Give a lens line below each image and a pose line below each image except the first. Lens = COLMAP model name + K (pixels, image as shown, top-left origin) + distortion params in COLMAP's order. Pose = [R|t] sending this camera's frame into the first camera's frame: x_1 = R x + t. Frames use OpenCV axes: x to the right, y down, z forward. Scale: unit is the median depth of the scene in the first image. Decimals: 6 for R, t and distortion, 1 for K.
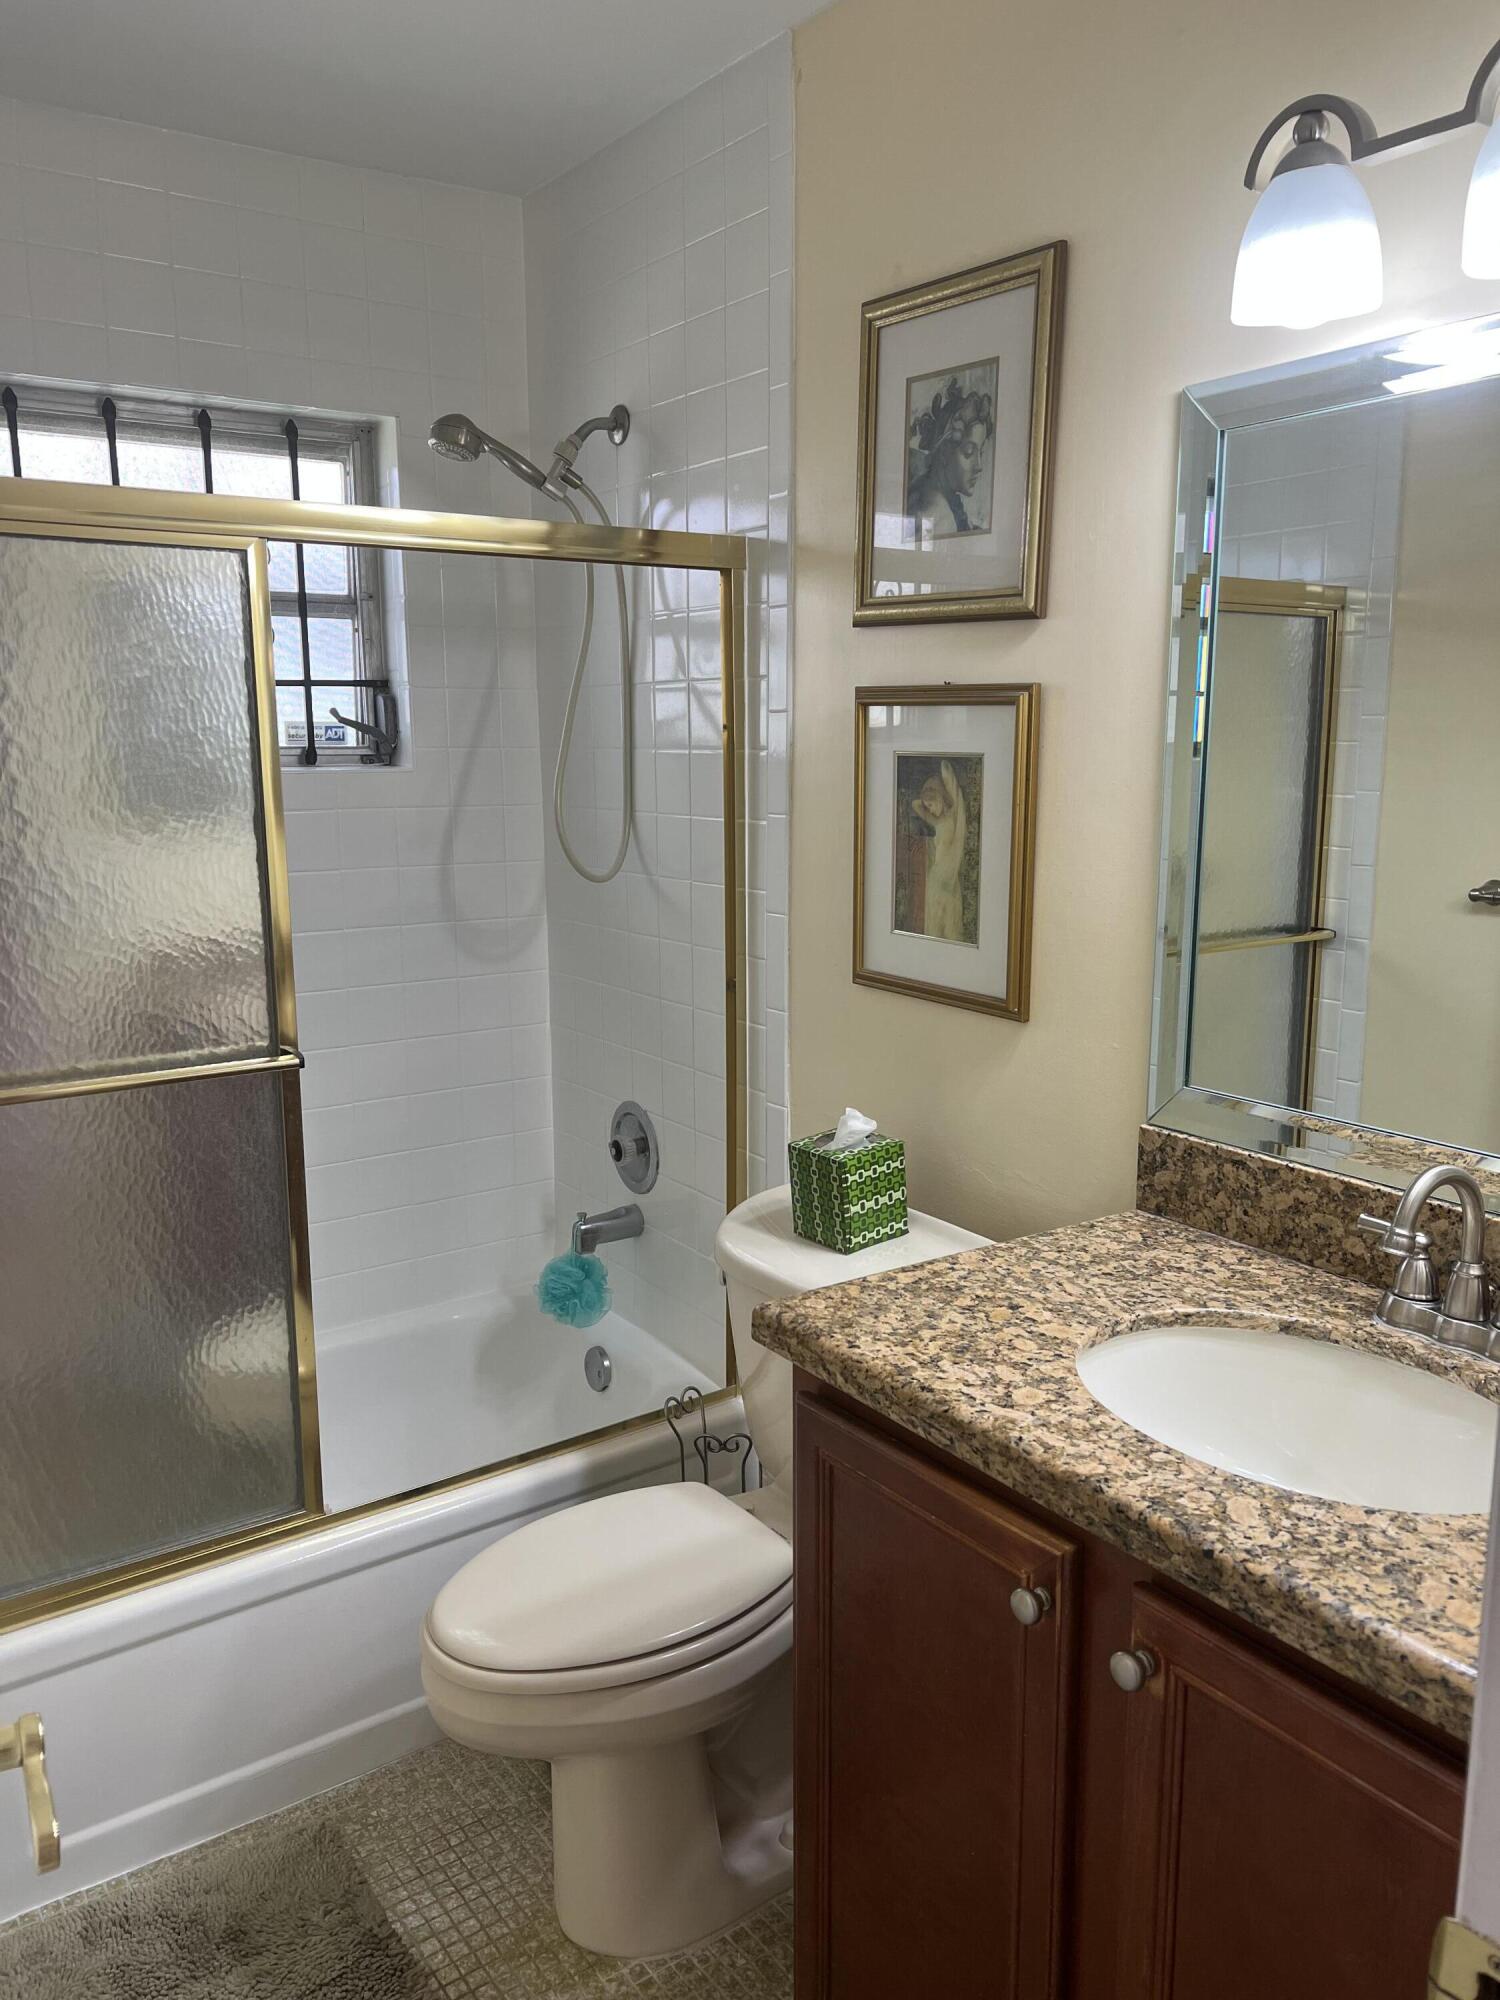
lens RADIAL K [[1495.9, 0, 751.3], [0, 1495.9, 1010.1], [0, 0, 1]] dist [0.058281, -0.069443]
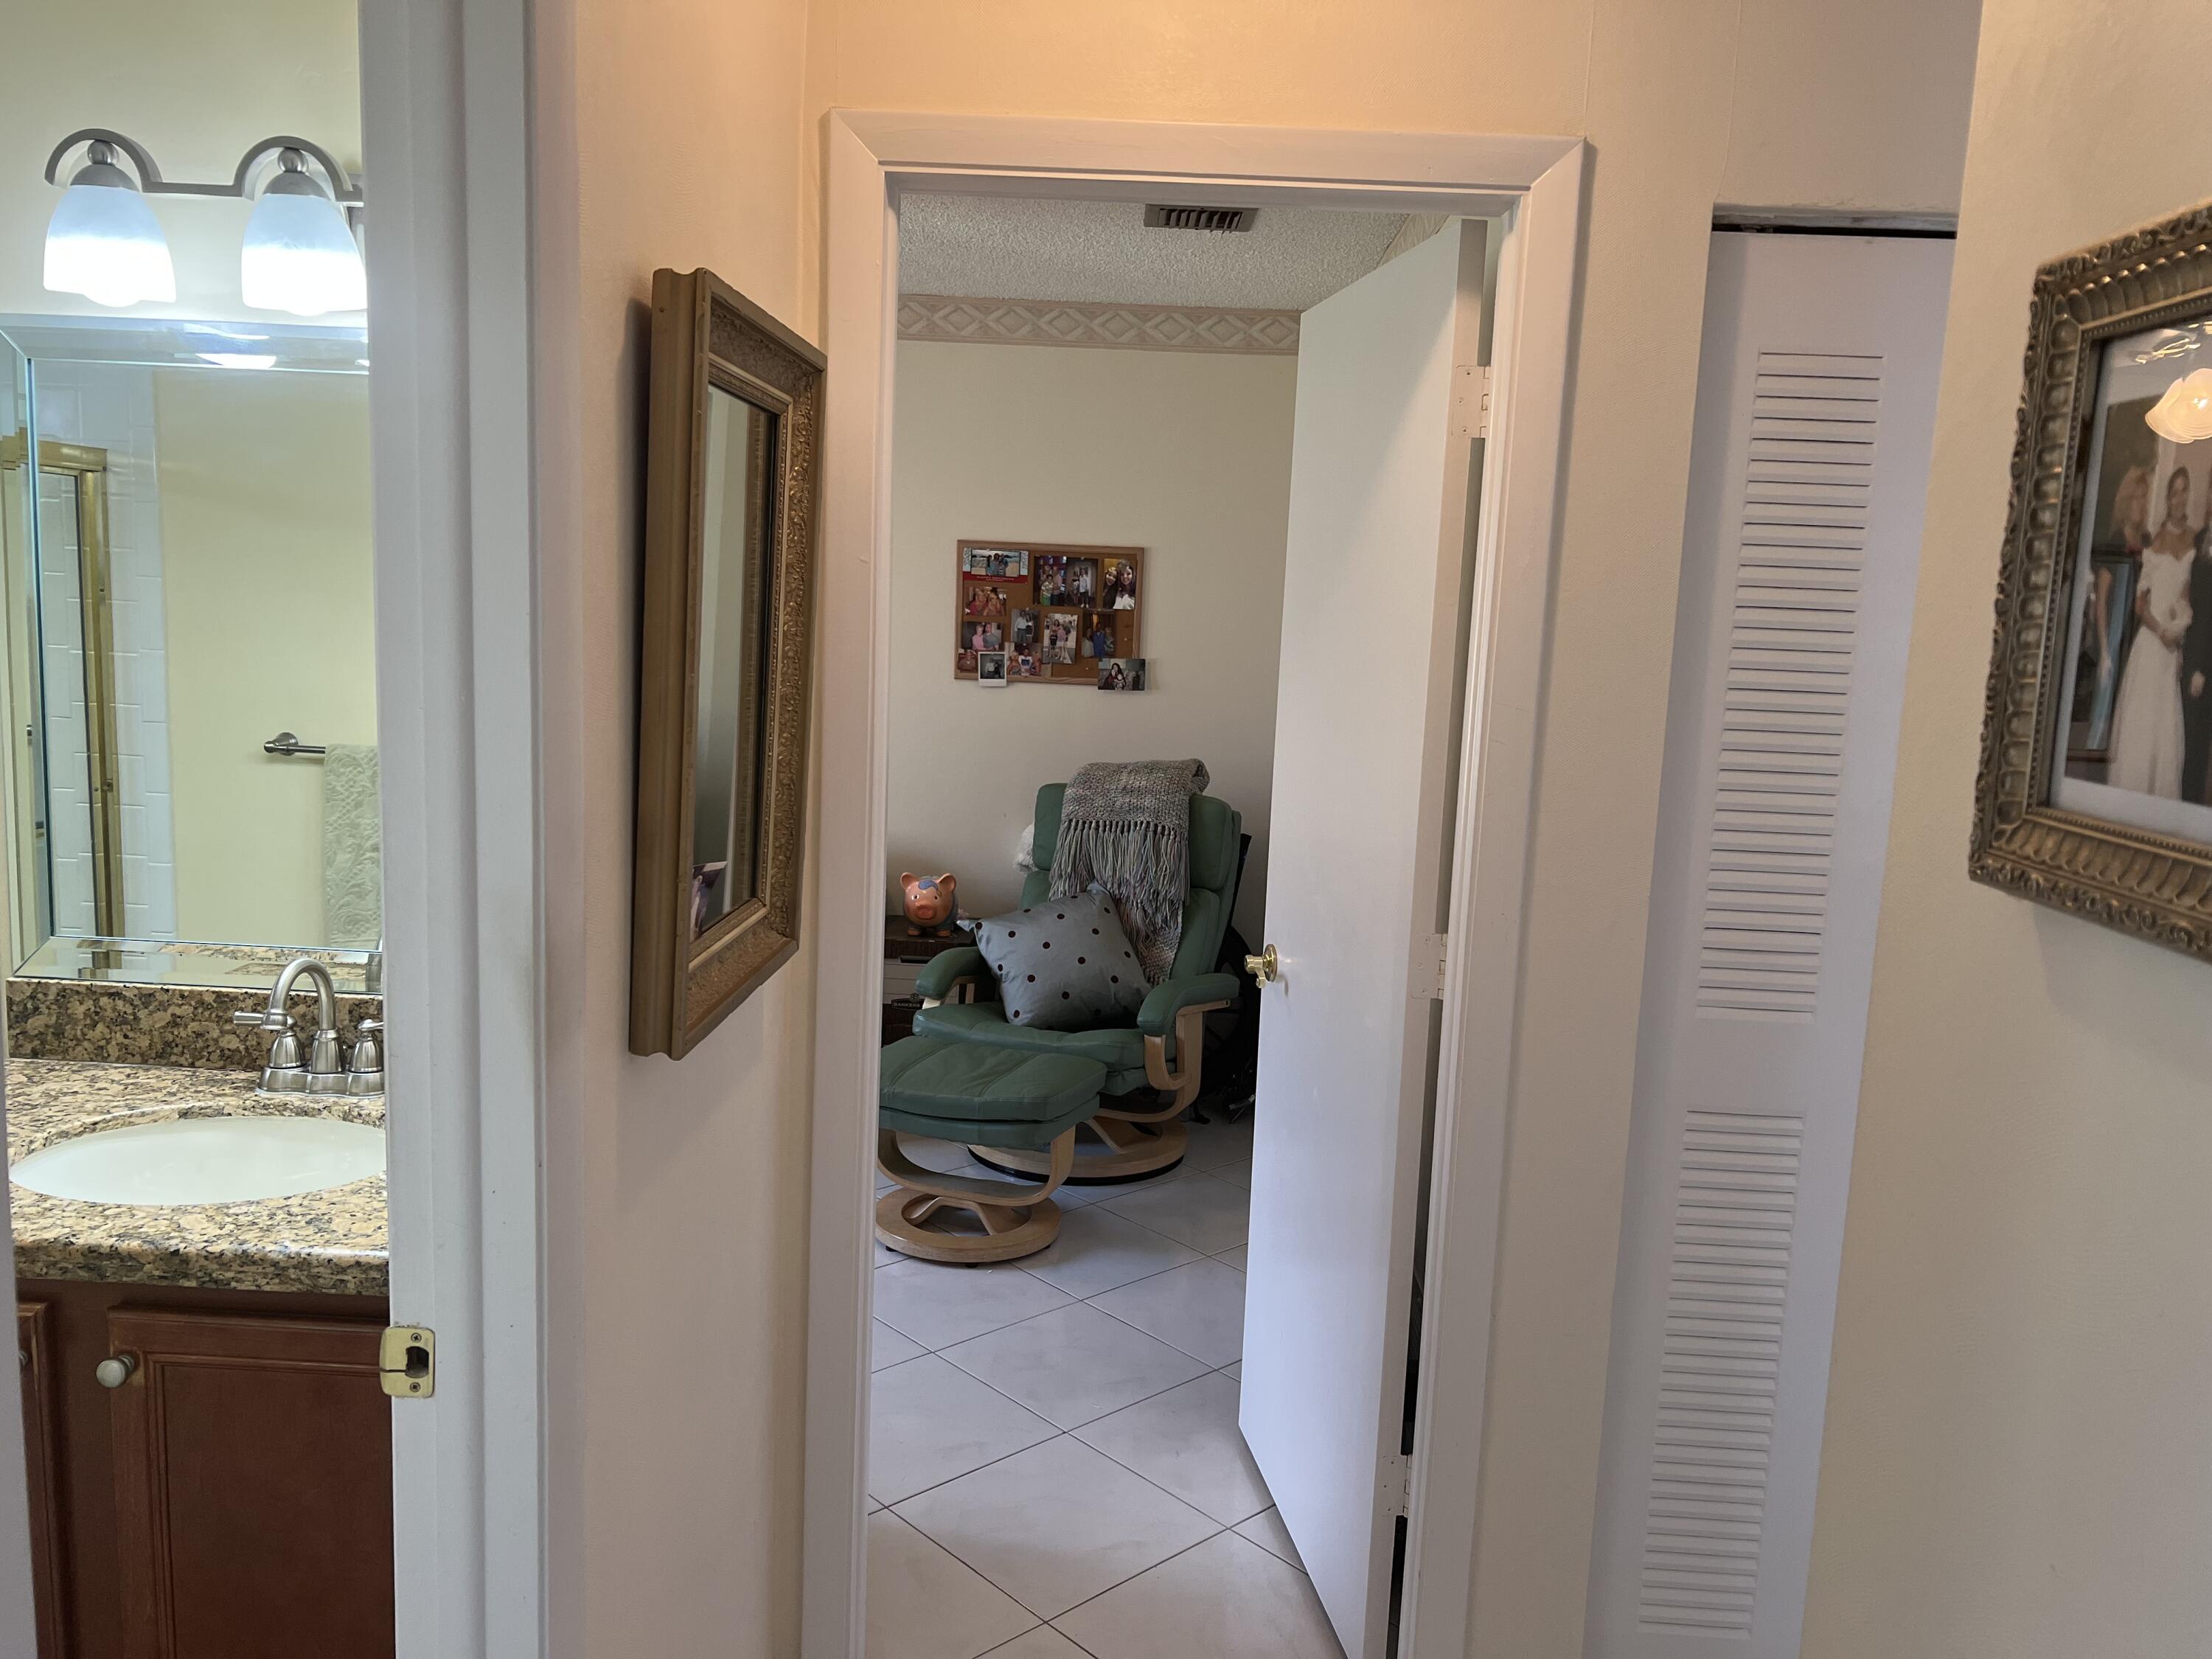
lens RADIAL K [[1654.4, 0, 1118.6], [0, 1654.4, 832.9], [0, 0, 1]] dist [0.058281, -0.069443]
pose [[0.593117, -0.084433, 0.800677, -0.269712], [0.098254, 0.994643, 0.032104, 0.016176], [-0.799098, 0.059628, 0.598236, -0.438539]]
